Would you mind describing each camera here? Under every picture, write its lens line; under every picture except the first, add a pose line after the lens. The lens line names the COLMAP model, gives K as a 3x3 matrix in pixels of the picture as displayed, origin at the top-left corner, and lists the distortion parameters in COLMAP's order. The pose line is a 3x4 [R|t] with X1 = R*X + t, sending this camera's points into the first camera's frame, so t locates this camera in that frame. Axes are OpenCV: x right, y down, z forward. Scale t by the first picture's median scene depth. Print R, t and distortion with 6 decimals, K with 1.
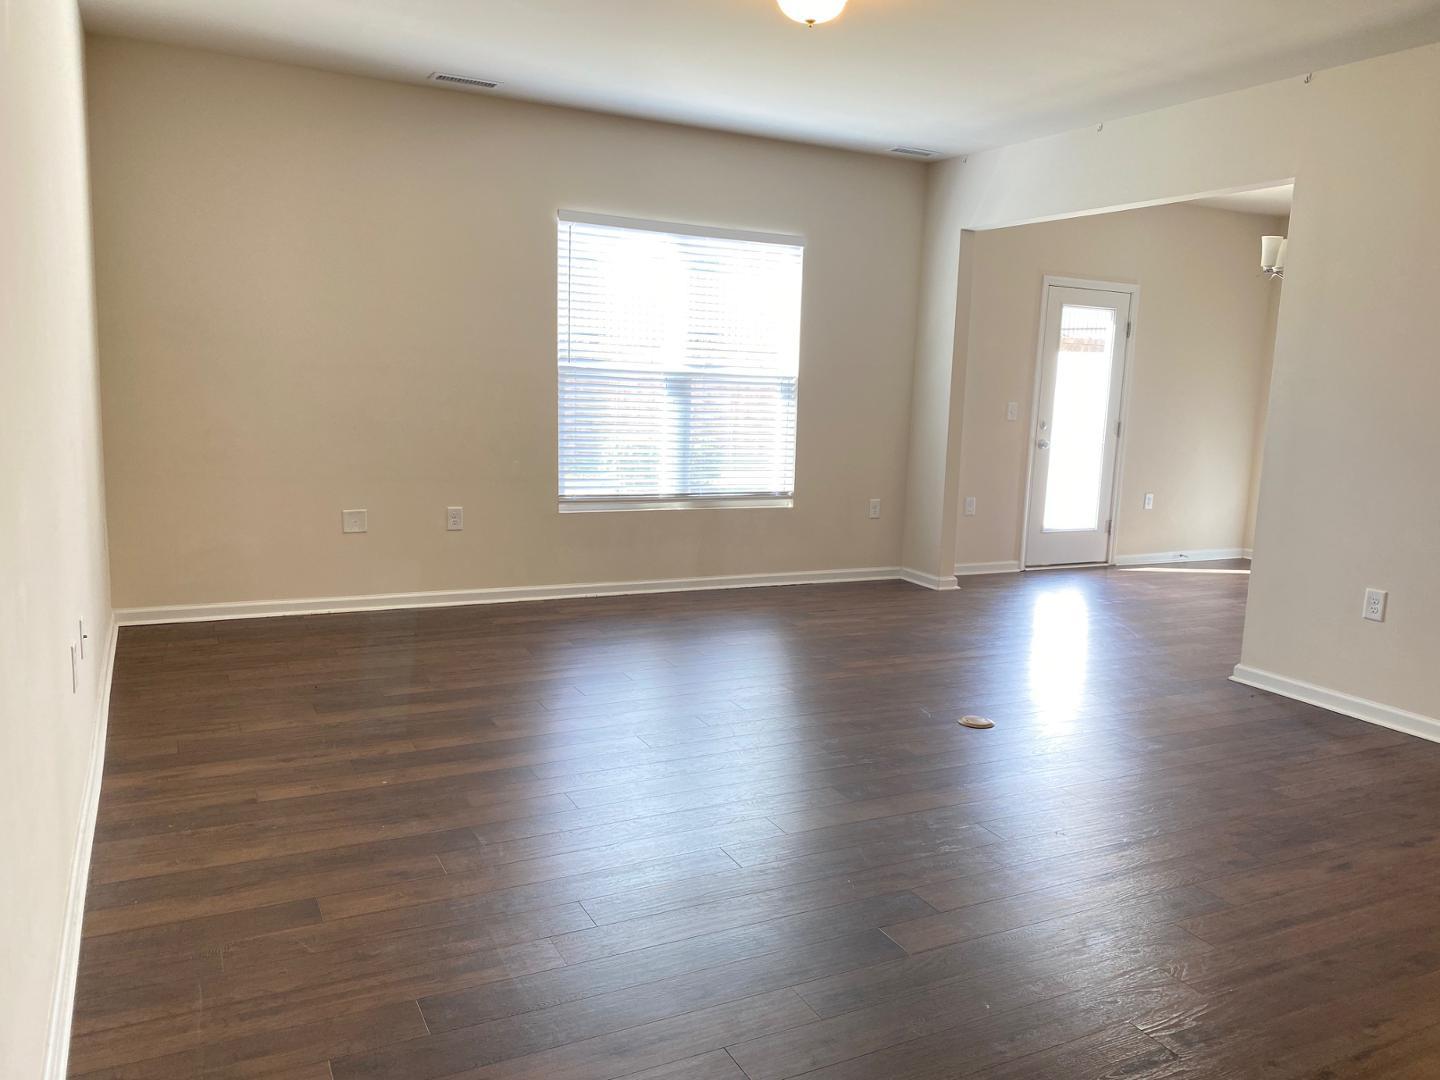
lens RADIAL K [[1087.9, 0, 721.4], [0, 1087.9, 529.4], [0, 0, 1]] dist [0.000594, -0.000200]
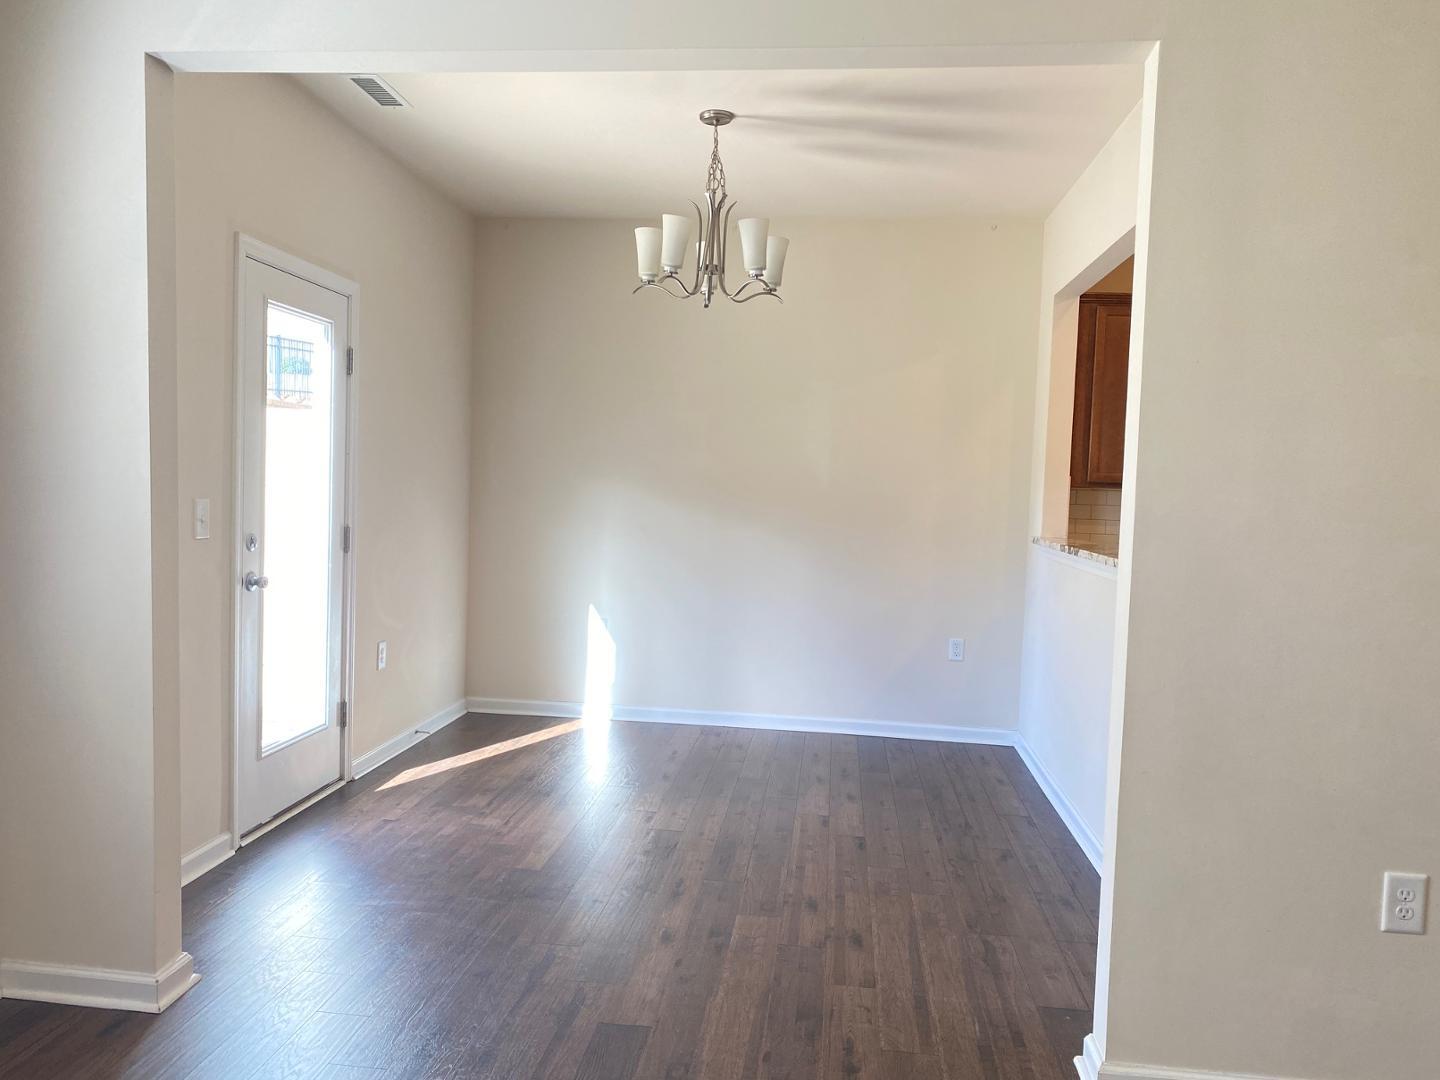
lens RADIAL K [[1111.2, 0, 720.0], [0, 1111.2, 540.0], [0, 0, 1]] dist [-0.003254, -0.007463]
pose [[0.559476, -0.060727, 0.826619, 0.002728], [0.103448, 0.994630, 0.003054, -0.092214], [-0.822366, 0.083803, 0.562753, 0.659026]]
